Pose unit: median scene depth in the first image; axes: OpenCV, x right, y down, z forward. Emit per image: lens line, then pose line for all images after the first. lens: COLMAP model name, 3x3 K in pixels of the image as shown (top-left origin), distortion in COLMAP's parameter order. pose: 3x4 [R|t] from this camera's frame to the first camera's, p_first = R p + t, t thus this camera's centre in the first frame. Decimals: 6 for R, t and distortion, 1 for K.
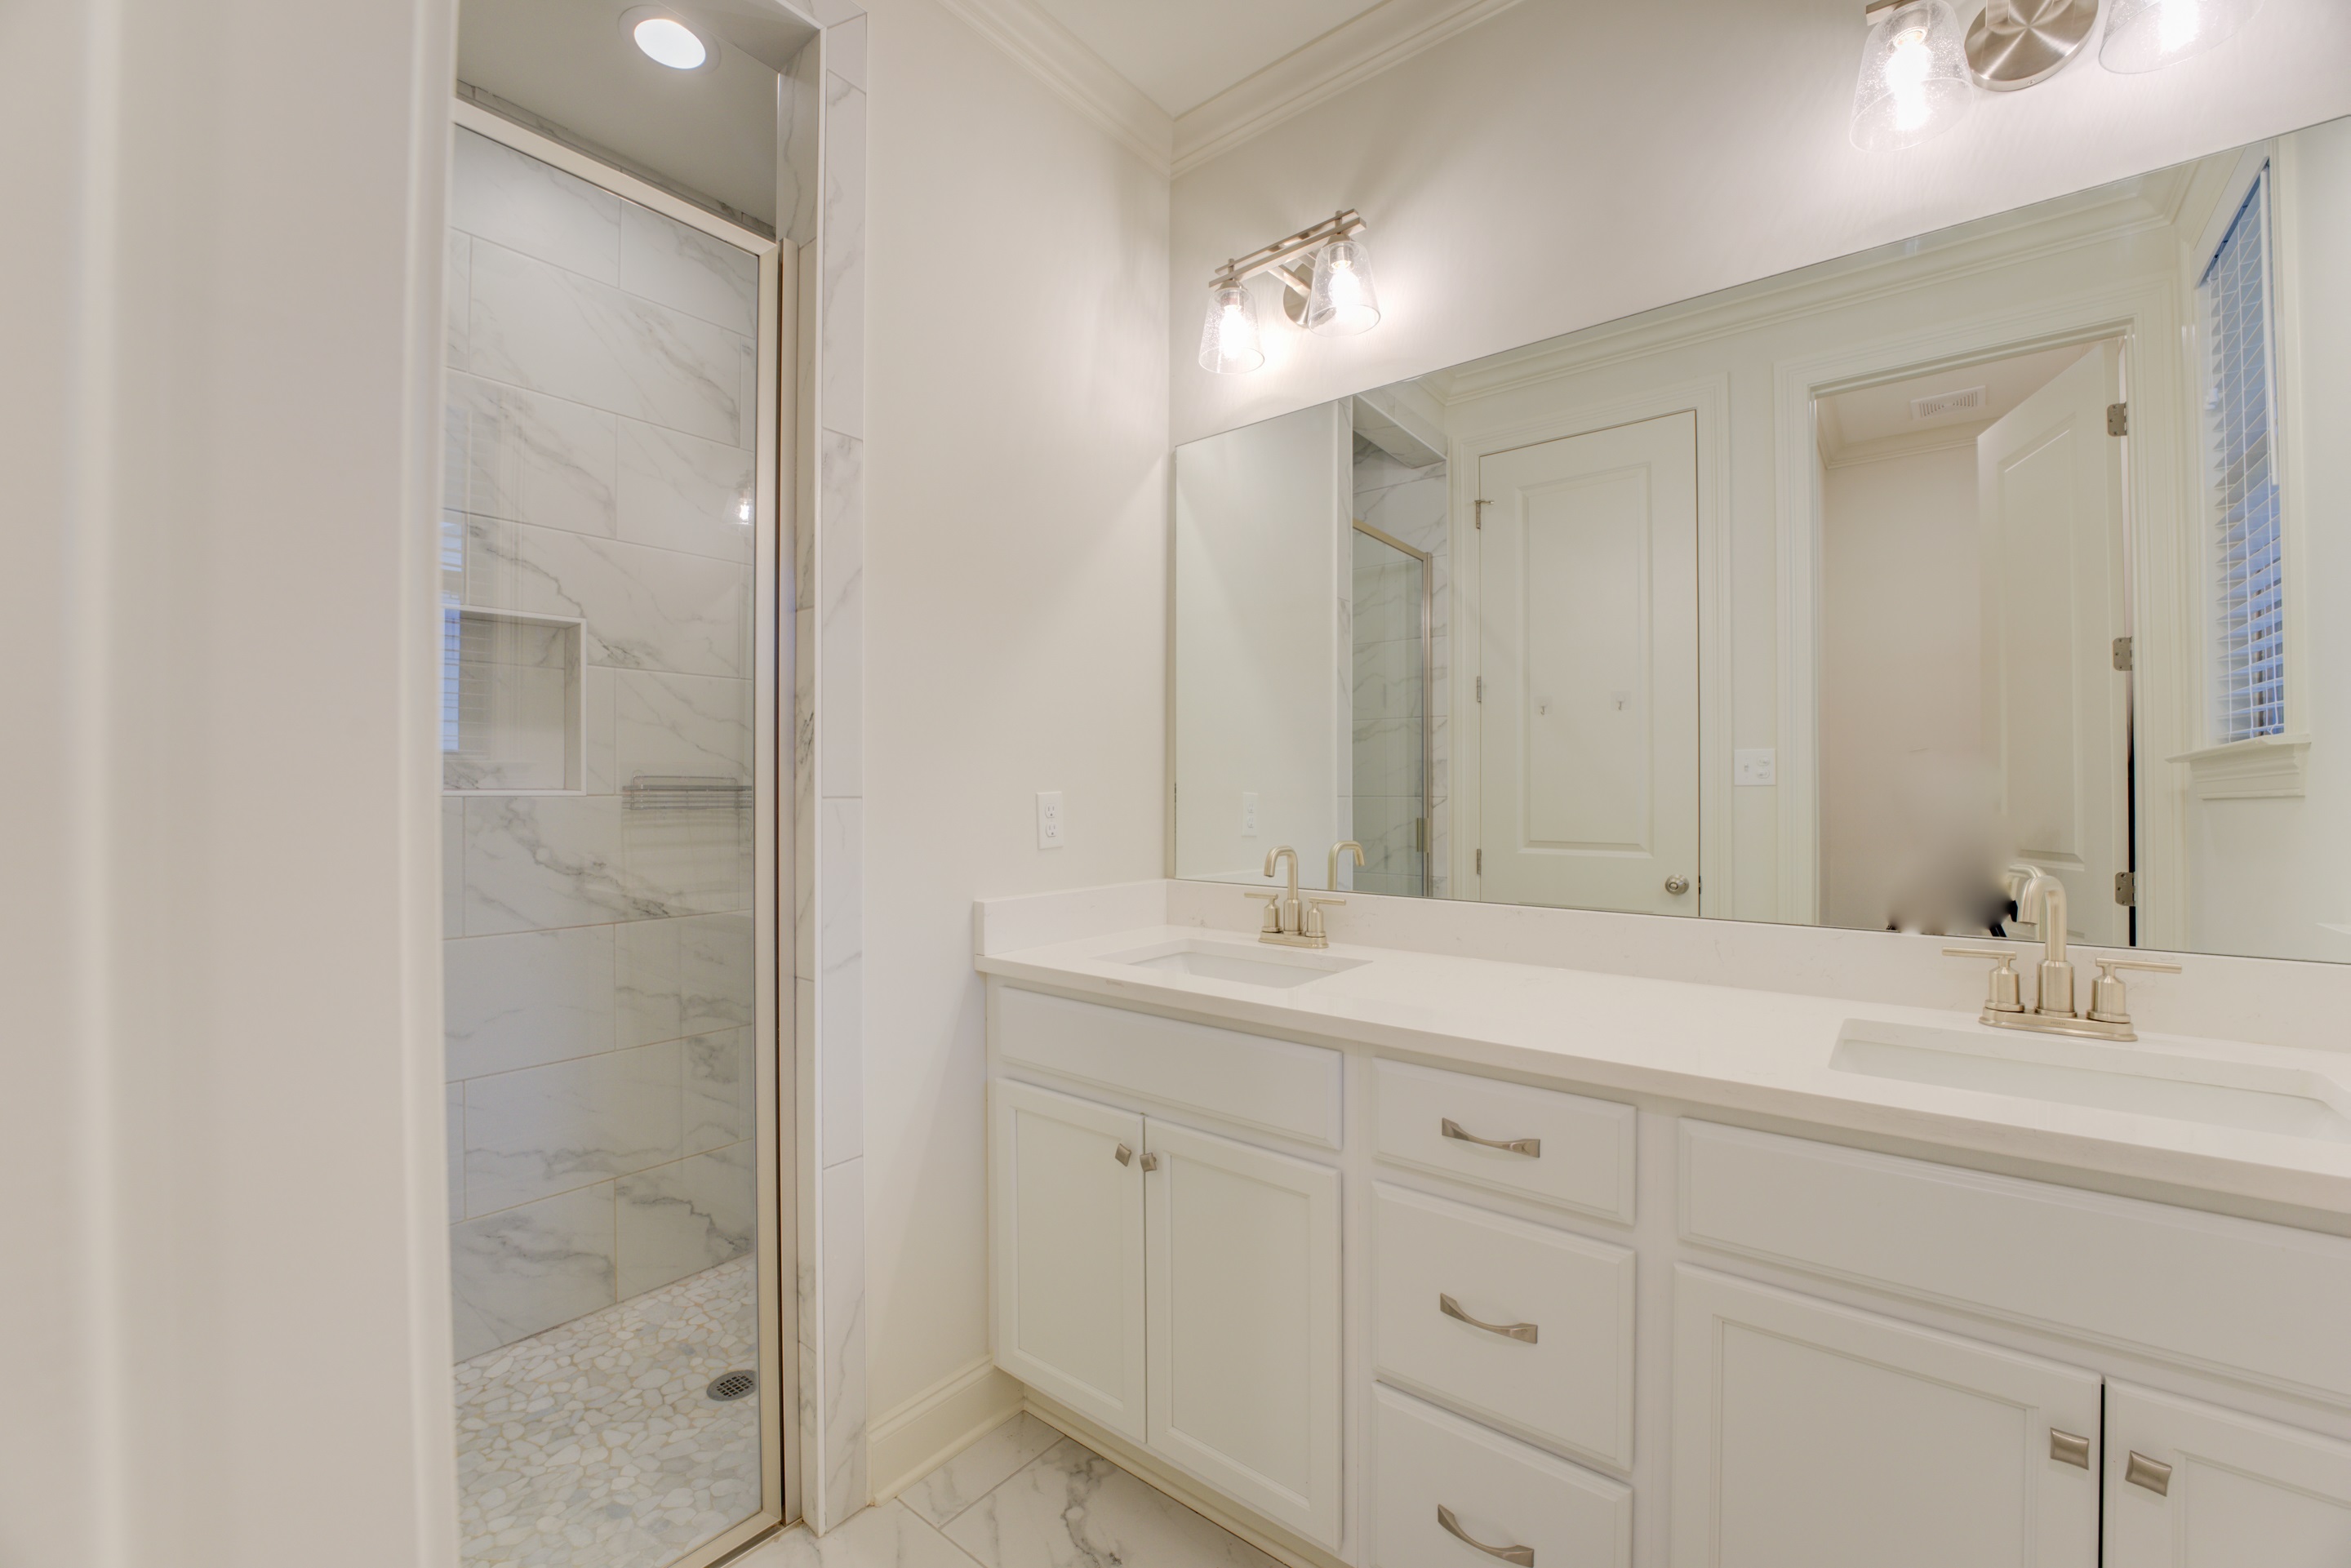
lens RADIAL K [[946.8, 0, 1176.0], [0, 946.8, 785.8], [0, 0, 1]] dist [-0.031205, 0.004441]
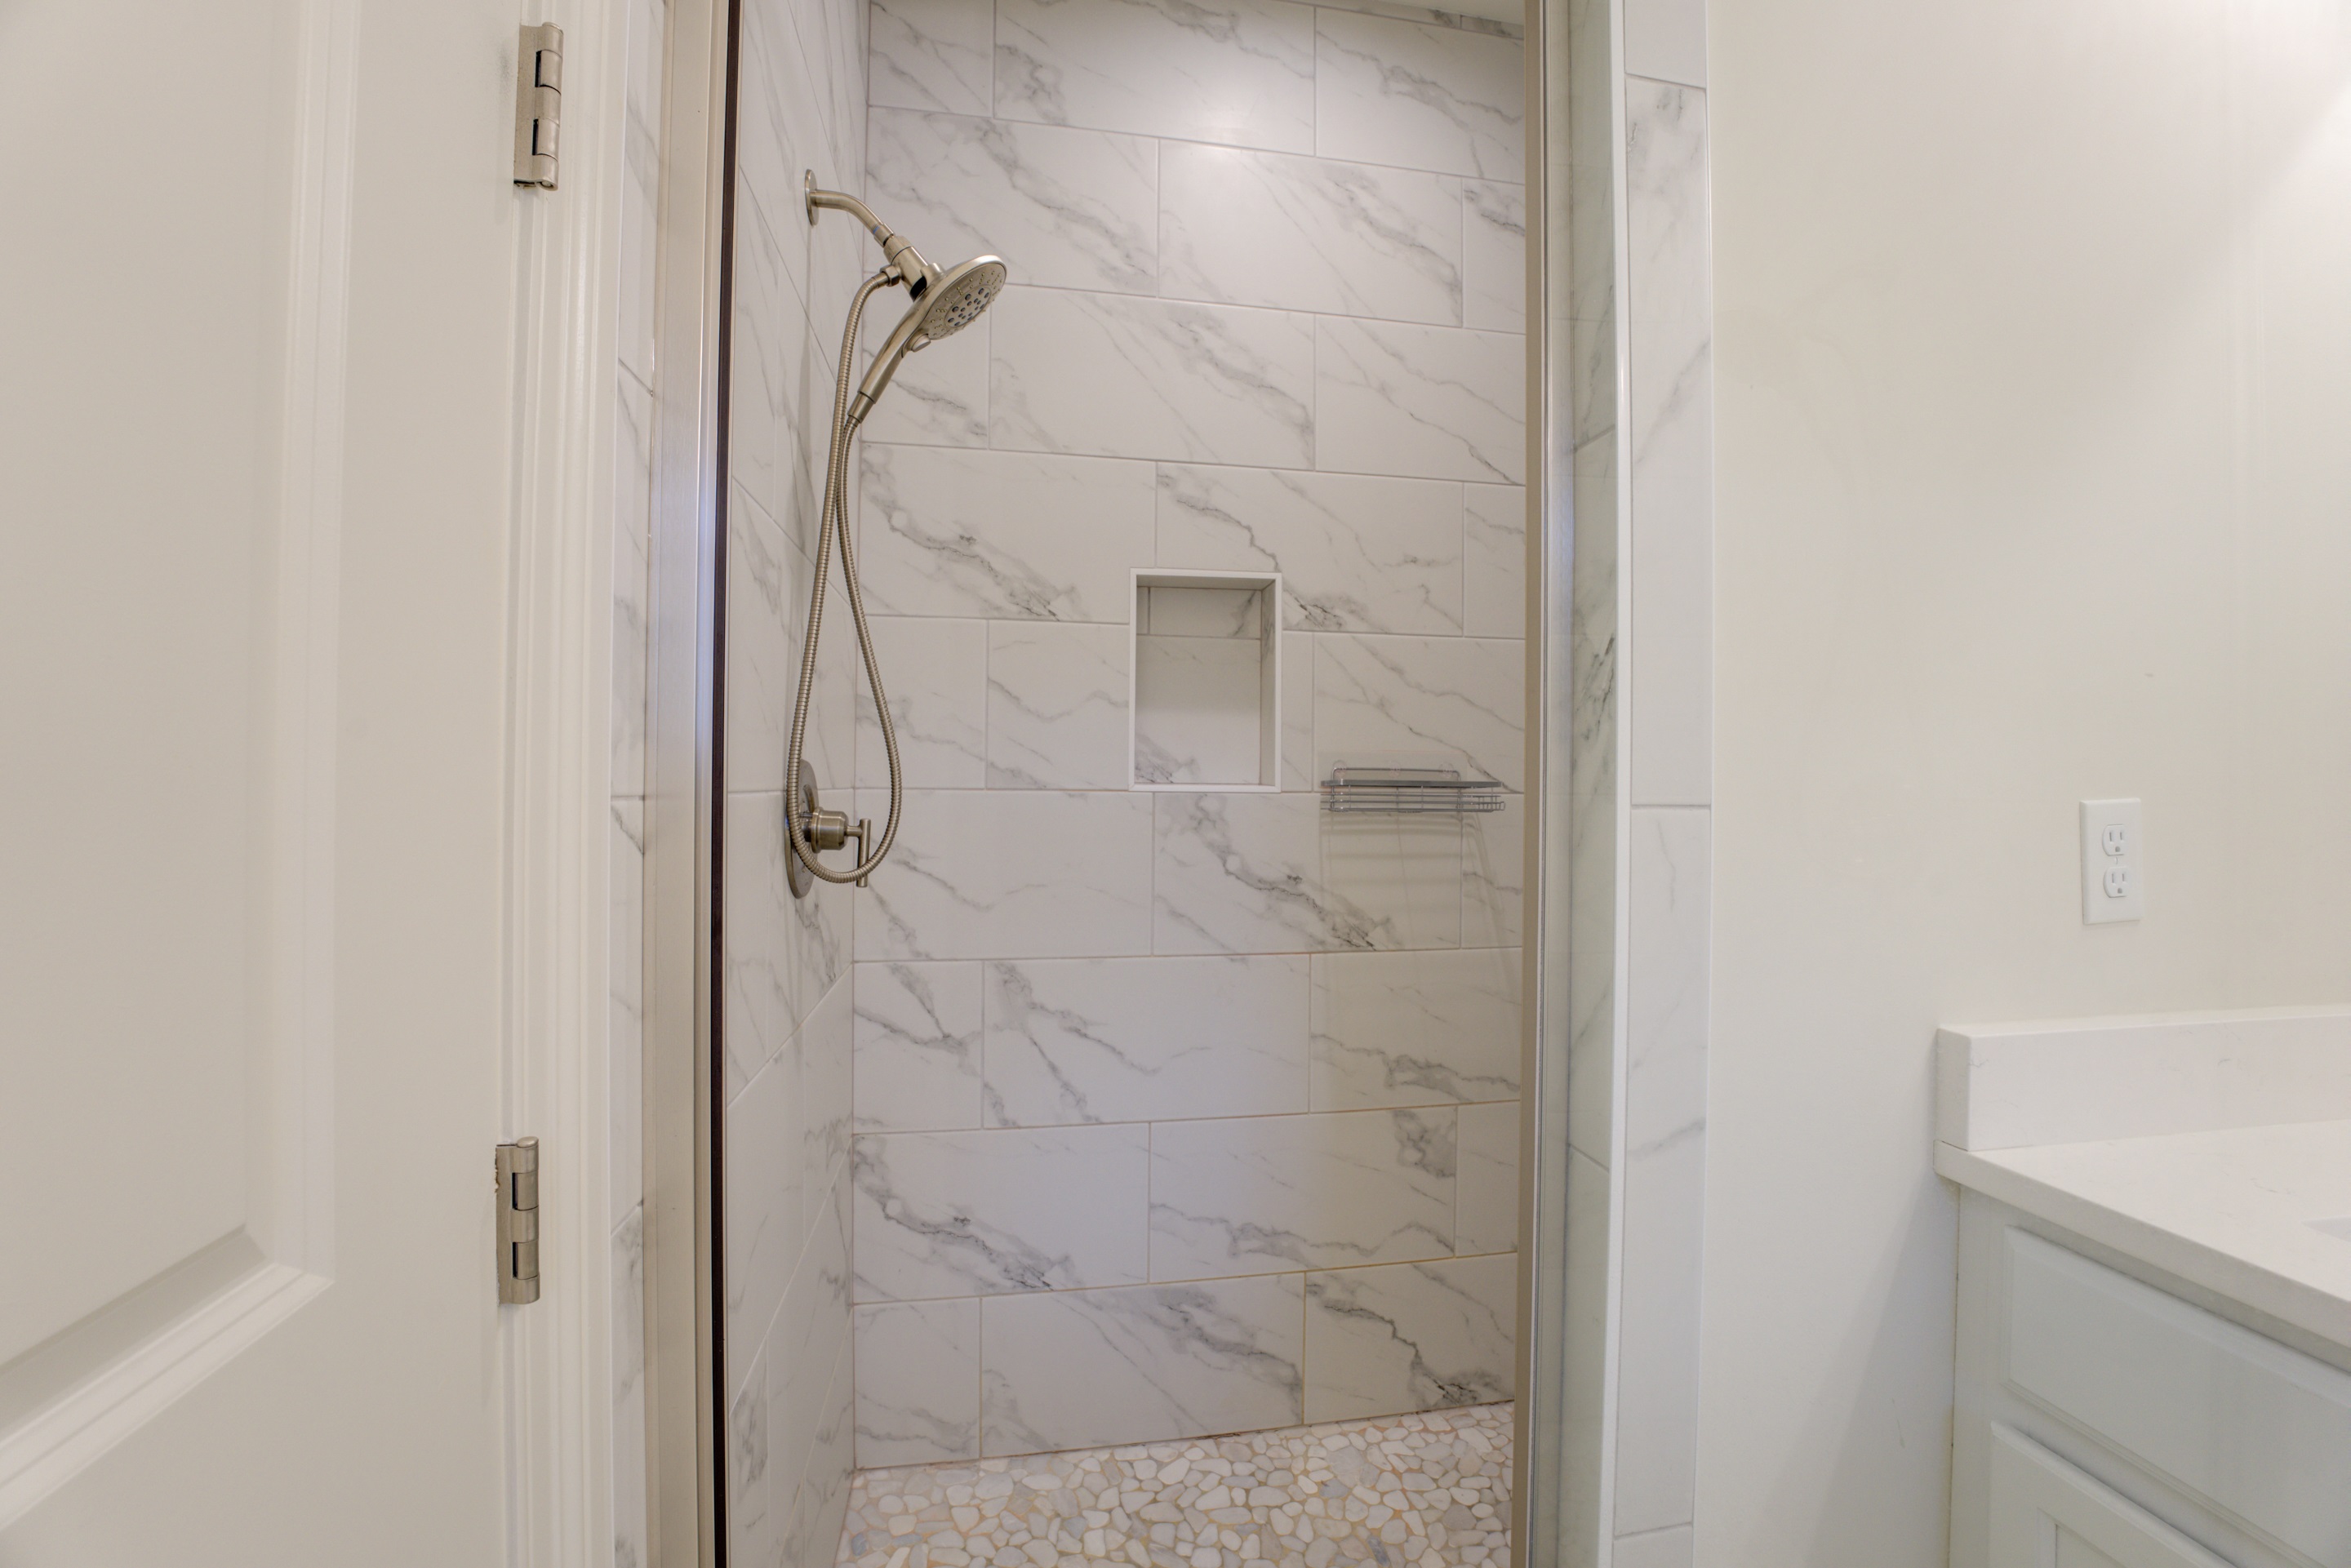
lens RADIAL K [[946.8, 0, 1163.5], [0, 946.8, 782.0], [0, 0, 1]] dist [-0.031205, 0.004441]
pose [[0.741798, 0.006925, -0.670588, -0.165972], [-0.006806, 0.999973, 0.002797, -0.000264], [0.670589, 0.002490, 0.741825, 0.342325]]
